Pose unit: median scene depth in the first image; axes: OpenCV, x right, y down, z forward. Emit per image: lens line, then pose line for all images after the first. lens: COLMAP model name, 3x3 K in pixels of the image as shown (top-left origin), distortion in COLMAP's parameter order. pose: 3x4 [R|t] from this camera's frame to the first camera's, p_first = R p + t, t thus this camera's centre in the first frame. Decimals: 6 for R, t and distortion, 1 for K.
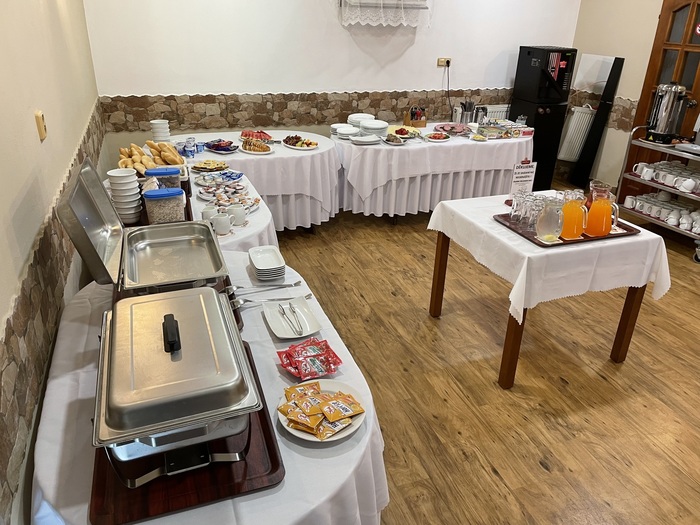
lens RADIAL K [[531.4, 0, 350.0], [0, 531.4, 262.5], [0, 0, 1]] dist [0.063348, -0.001054]
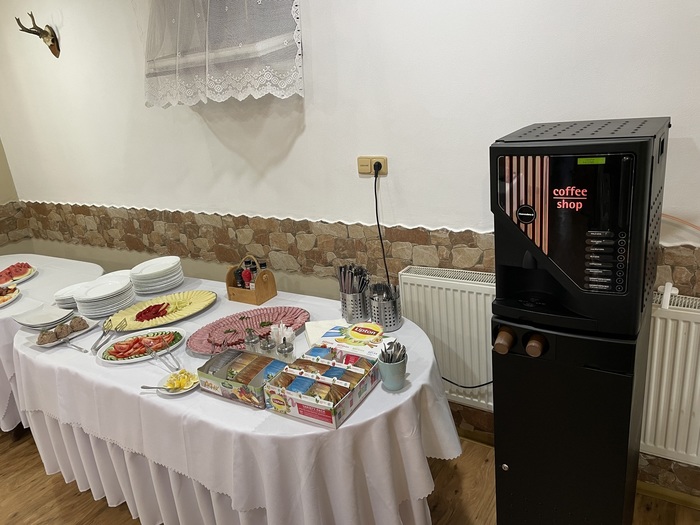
lens RADIAL K [[531.4, 0, 350.0], [0, 531.4, 262.5], [0, 0, 1]] dist [0.063348, -0.001054]
pose [[0.569197, 0.173959, -0.803588, 0.551036], [-0.238784, 0.970211, 0.040894, -0.326824], [0.786764, 0.168607, 0.593780, 0.783317]]
